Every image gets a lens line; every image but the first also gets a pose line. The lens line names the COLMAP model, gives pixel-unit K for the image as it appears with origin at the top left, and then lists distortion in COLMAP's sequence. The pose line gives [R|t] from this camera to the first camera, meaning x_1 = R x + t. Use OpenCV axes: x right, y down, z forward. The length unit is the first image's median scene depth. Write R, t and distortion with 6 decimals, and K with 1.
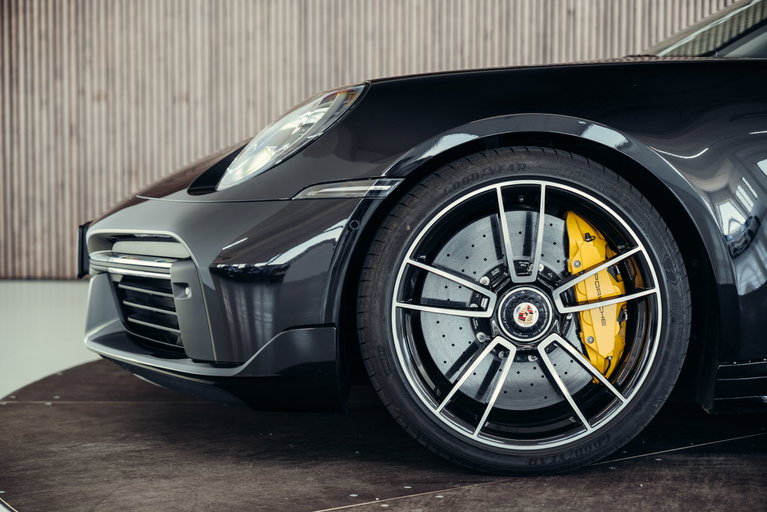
lens RADIAL K [[1475.7, 0, 383.5], [0, 1475.7, 256.0], [0, 0, 1]] dist [0.025014, 0.046355]
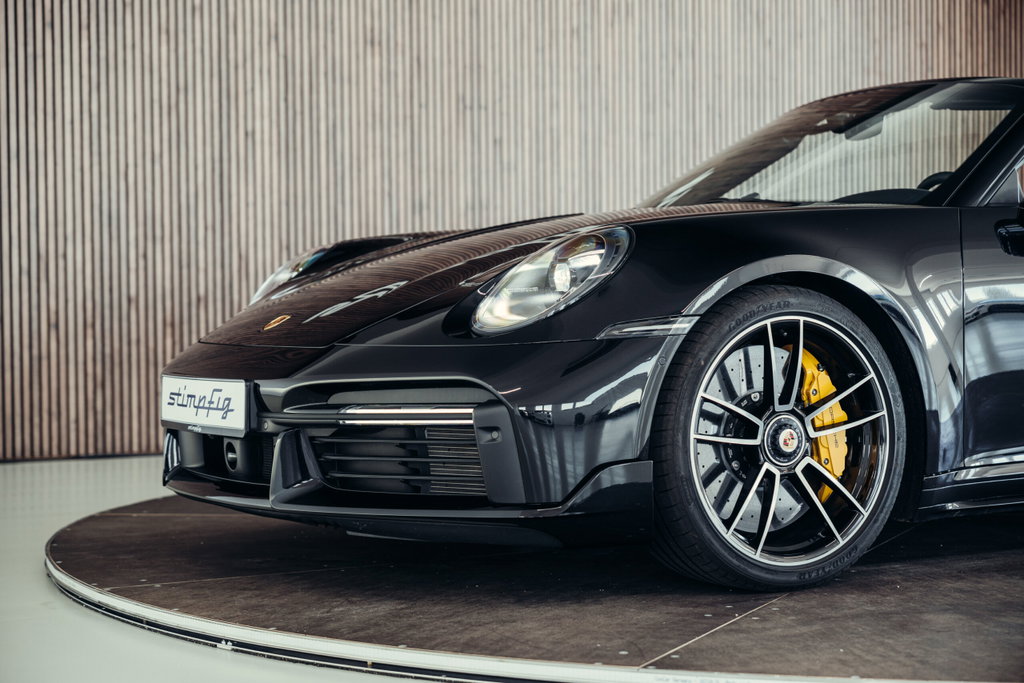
lens RADIAL K [[1970.2, 0, 512.0], [0, 1970.2, 341.5], [0, 0, 1]] dist [0.025014, 0.046355]
pose [[0.877968, -0.025845, 0.478021, -0.767180], [0.049157, 0.998131, -0.036319, 0.009912], [-0.476189, 0.055385, 0.877597, -0.174107]]
